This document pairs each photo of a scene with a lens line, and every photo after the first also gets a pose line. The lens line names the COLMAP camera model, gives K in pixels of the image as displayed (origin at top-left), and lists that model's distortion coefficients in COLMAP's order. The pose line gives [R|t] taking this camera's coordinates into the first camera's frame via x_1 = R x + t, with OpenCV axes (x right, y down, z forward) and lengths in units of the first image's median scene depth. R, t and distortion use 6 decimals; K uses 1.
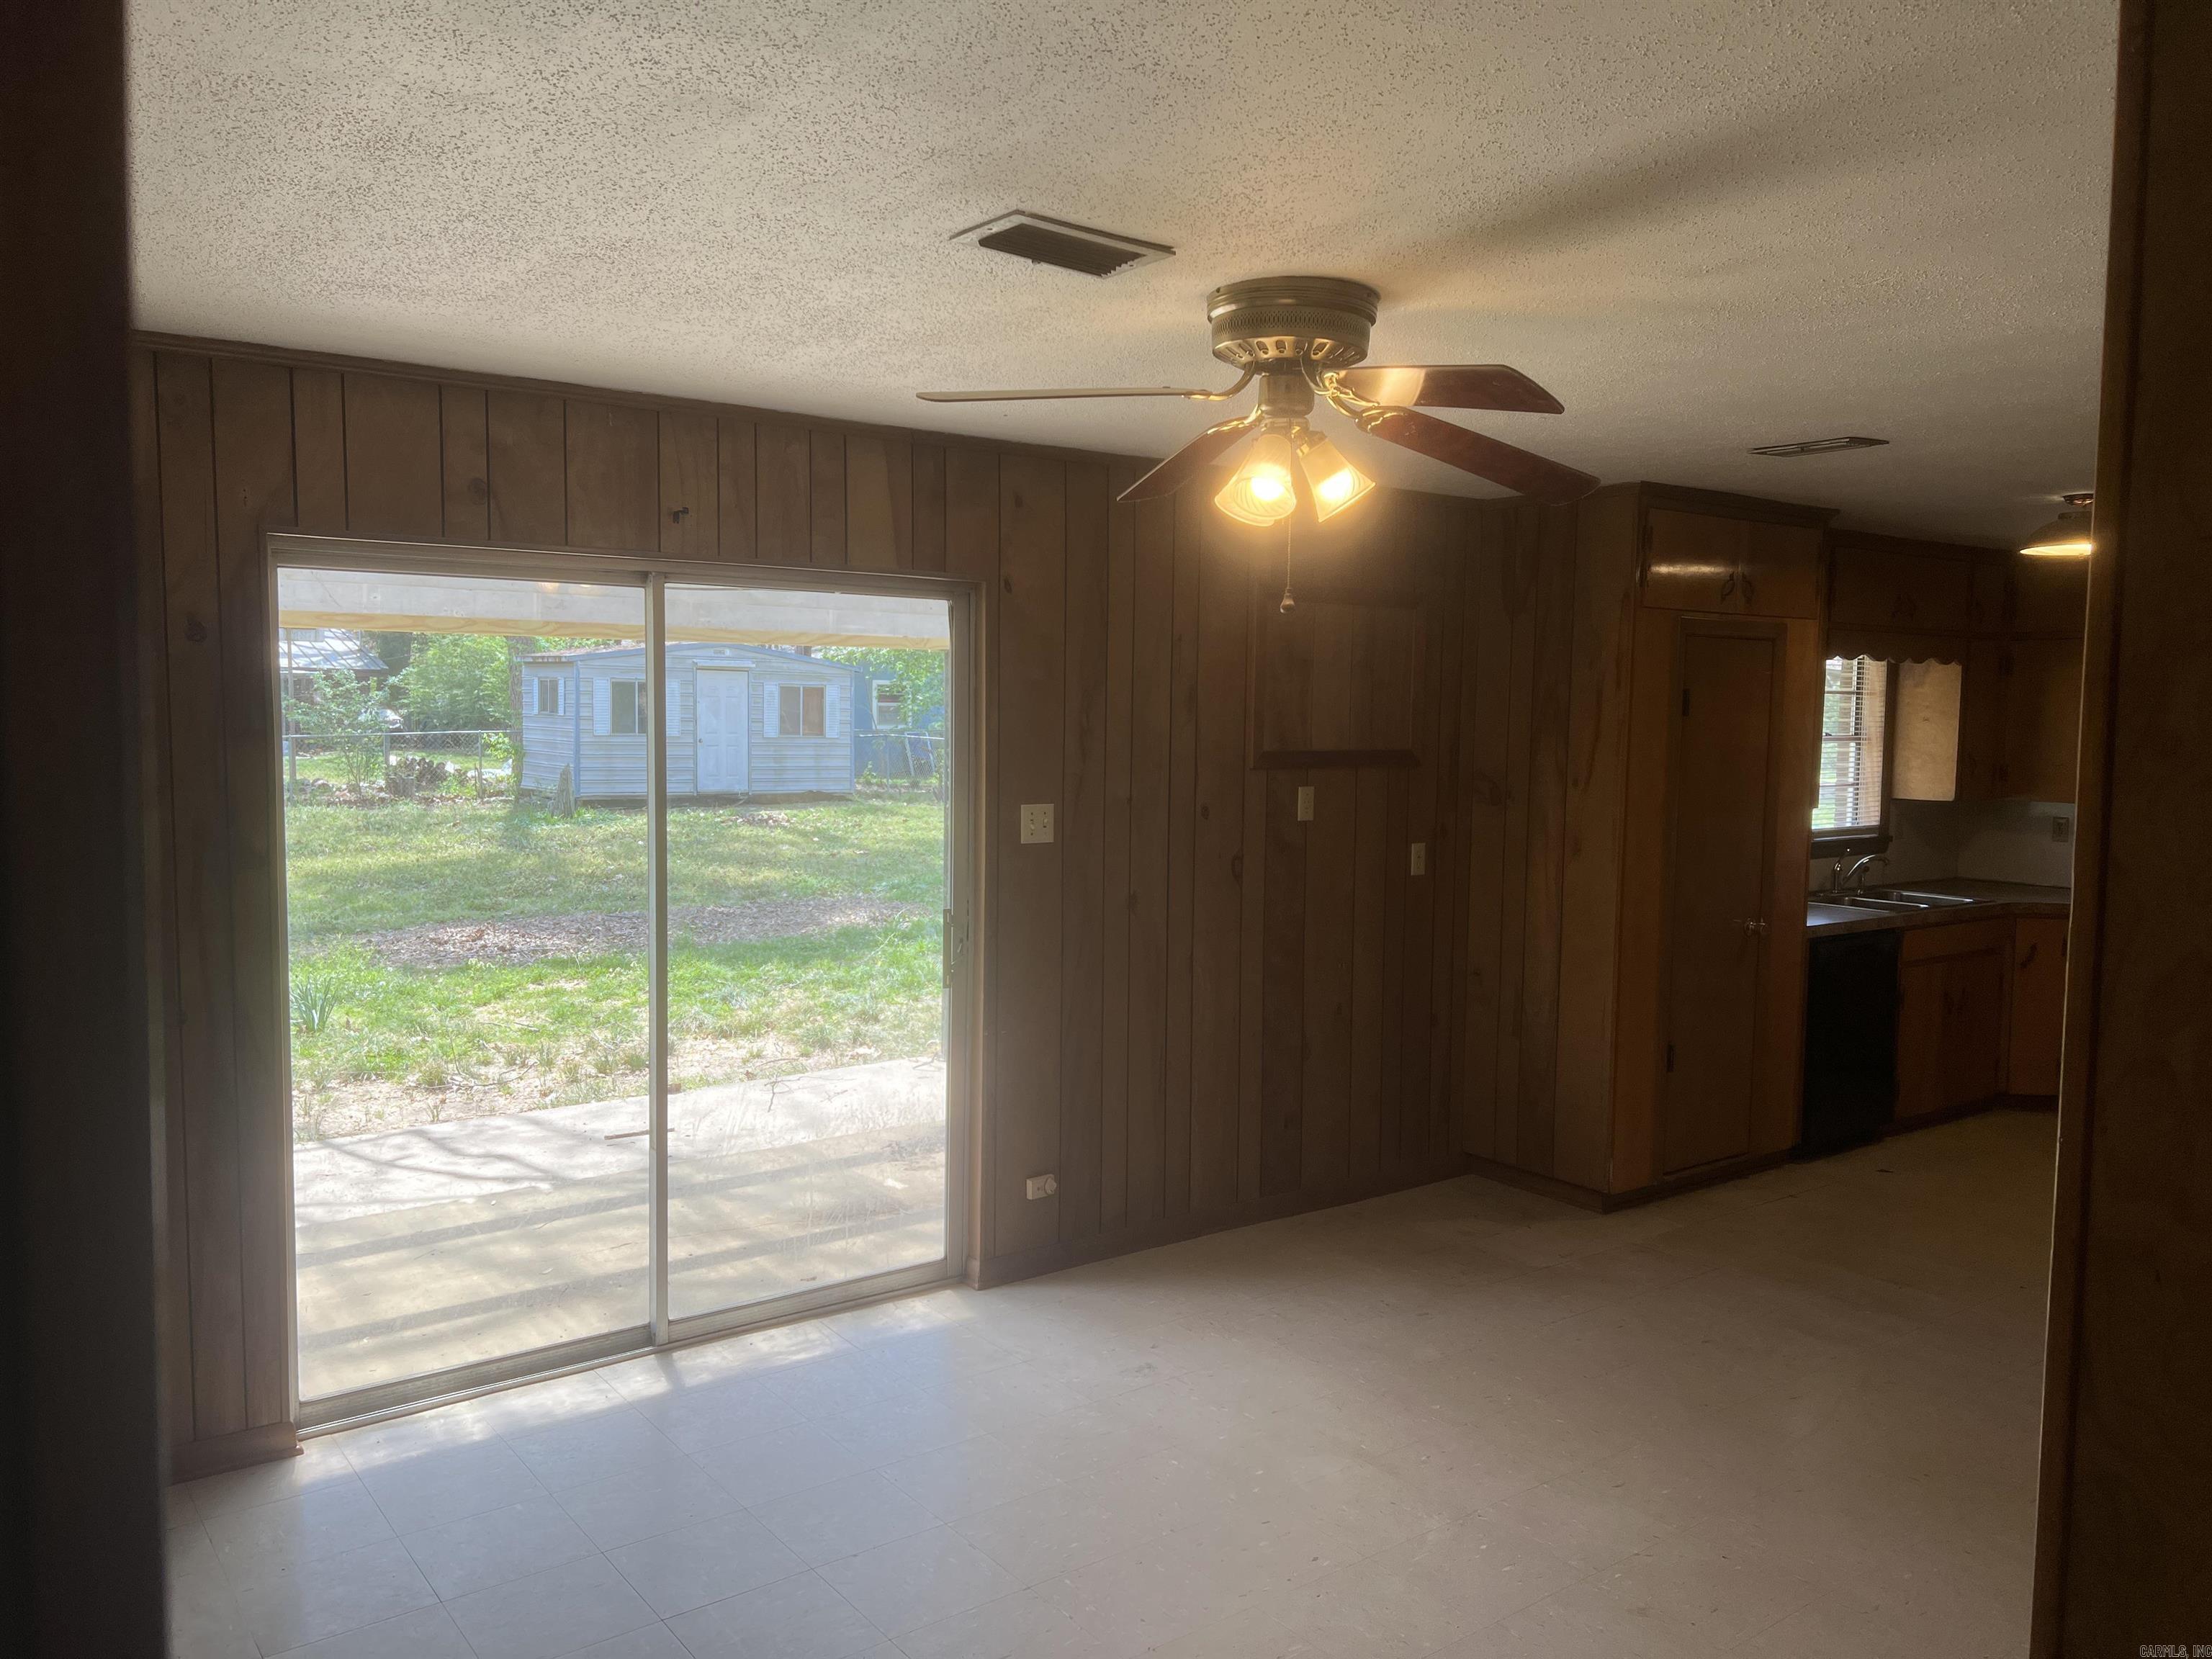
lens RADIAL K [[1665.6, 0, 1106.7], [0, 1665.6, 847.4], [0, 0, 1]] dist [0.078856, -0.107505]
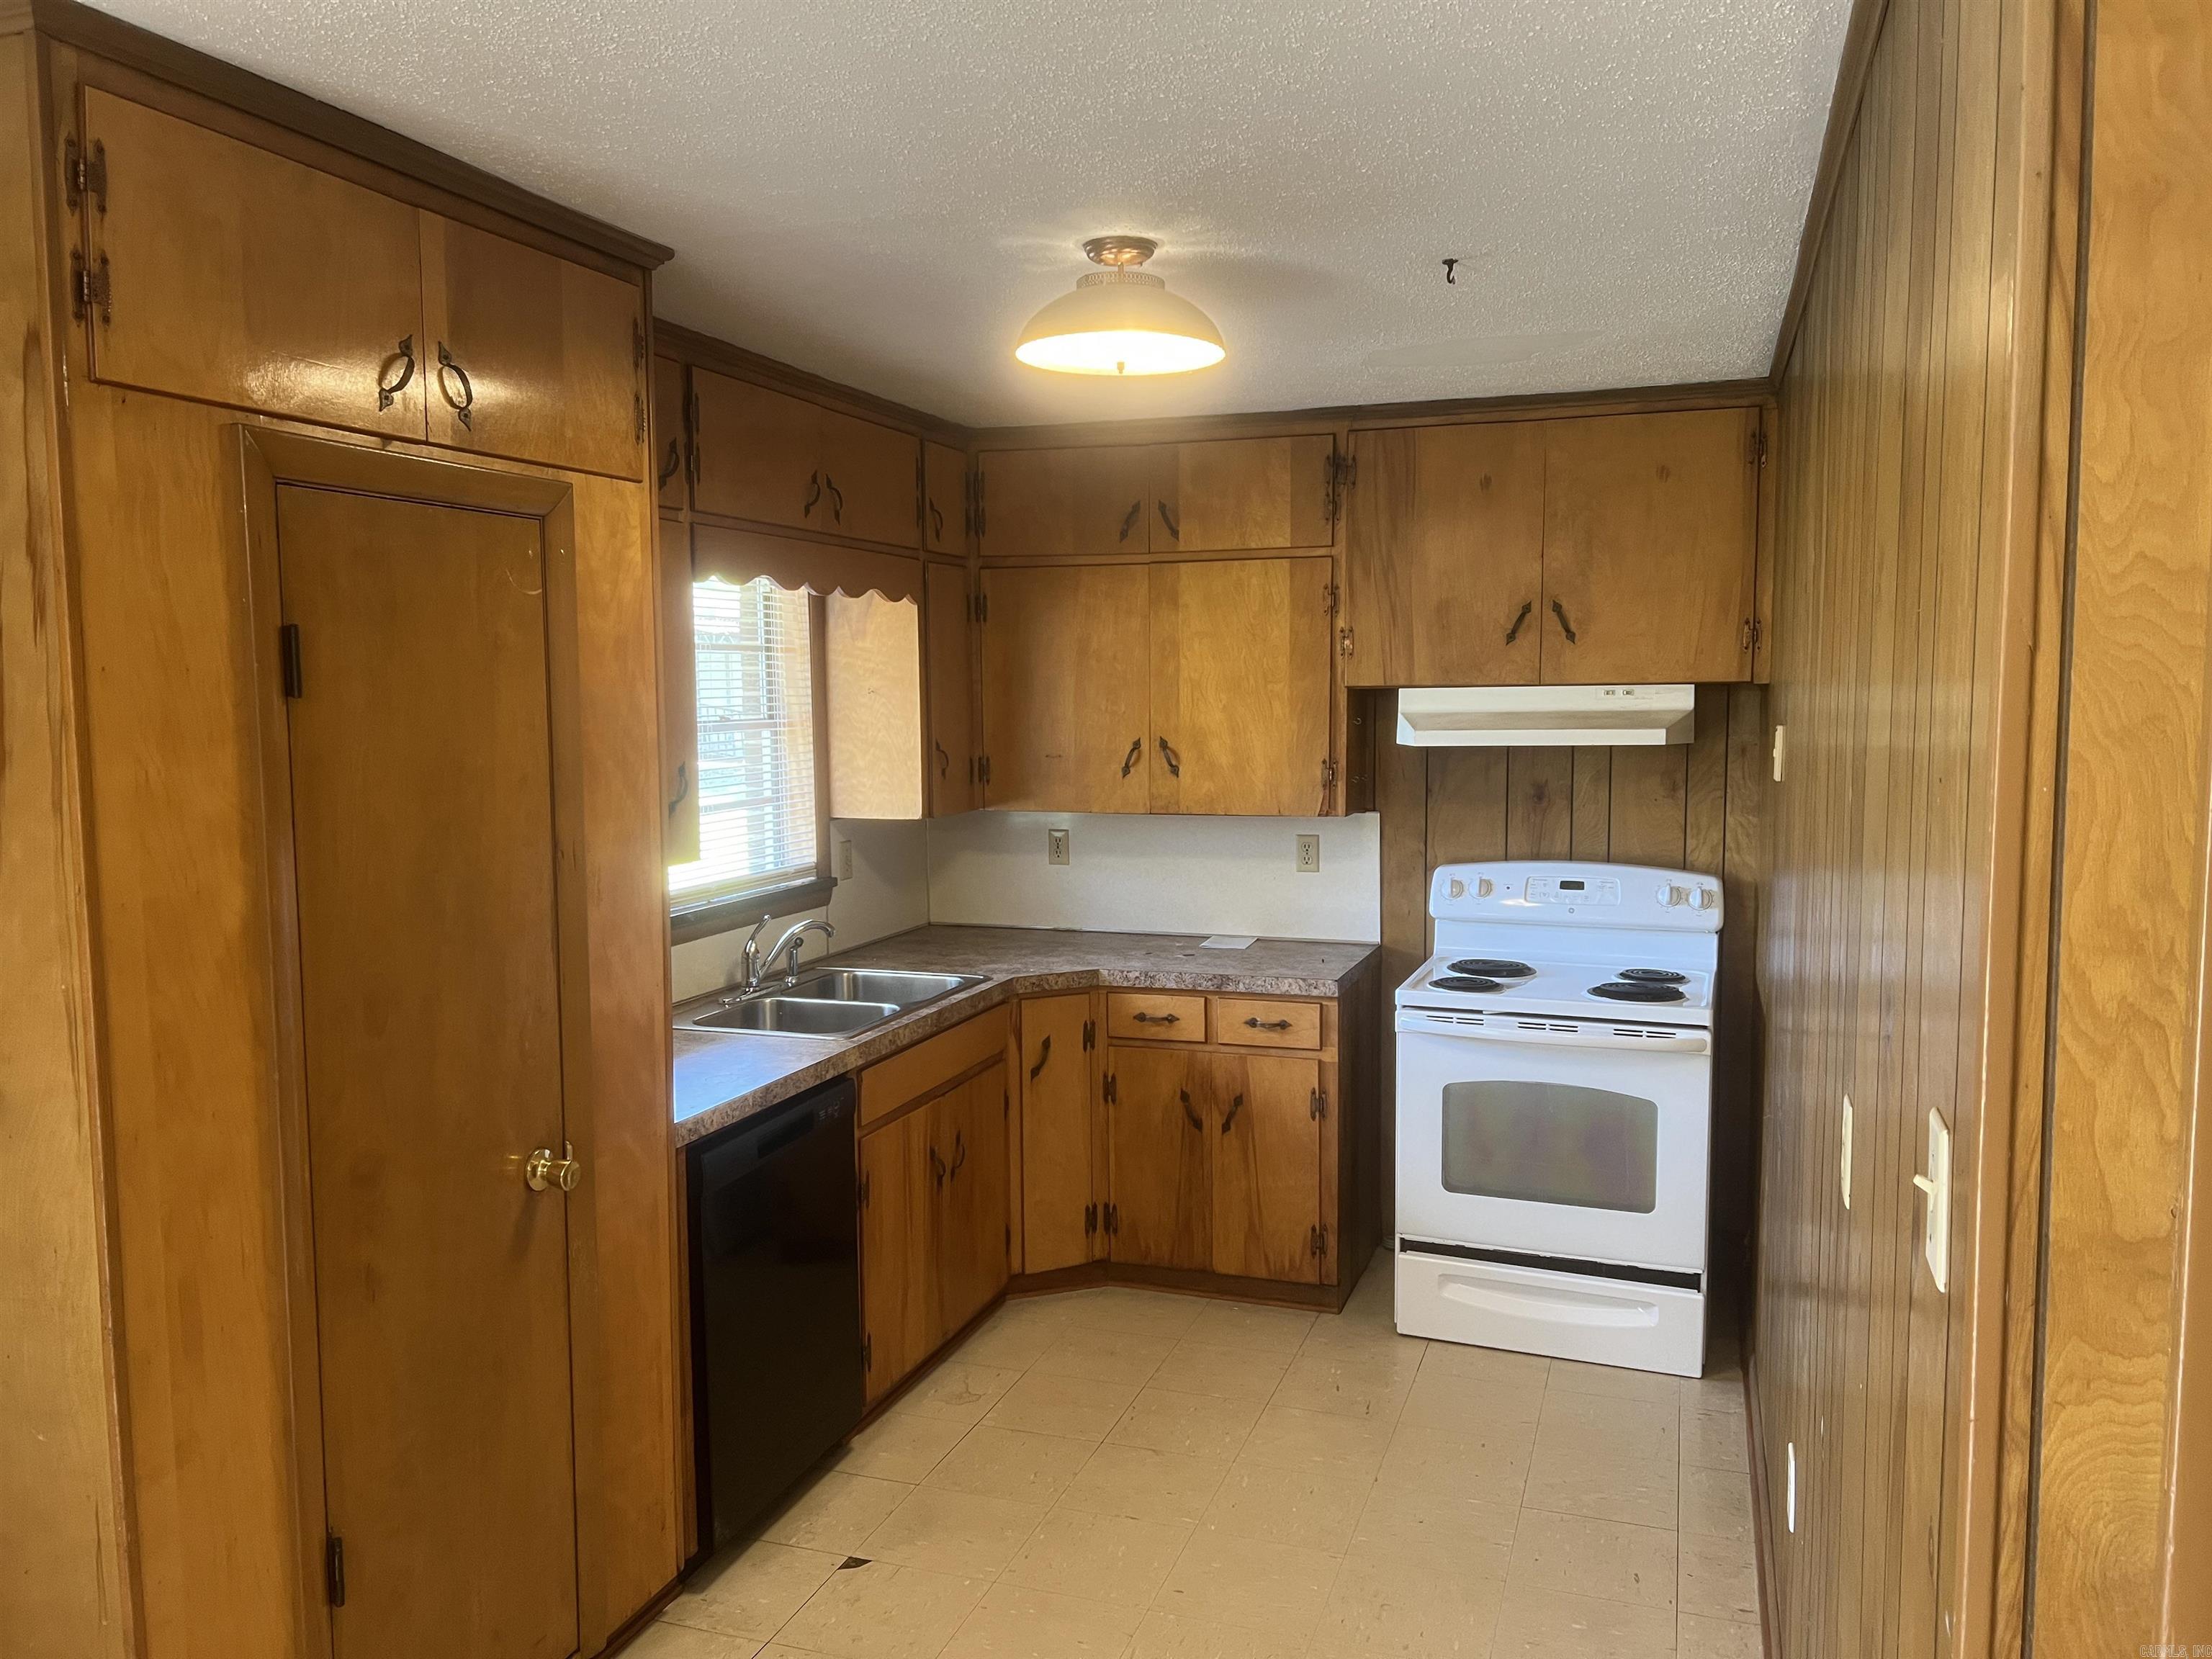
lens RADIAL K [[1665.6, 0, 1106.7], [0, 1665.6, 847.4], [0, 0, 1]] dist [0.078856, -0.107505]
pose [[0.832454, -0.070780, 0.549554, 0.214193], [0.061017, 0.997486, 0.036044, -0.035034], [-0.550724, 0.003527, 0.834680, 0.436719]]
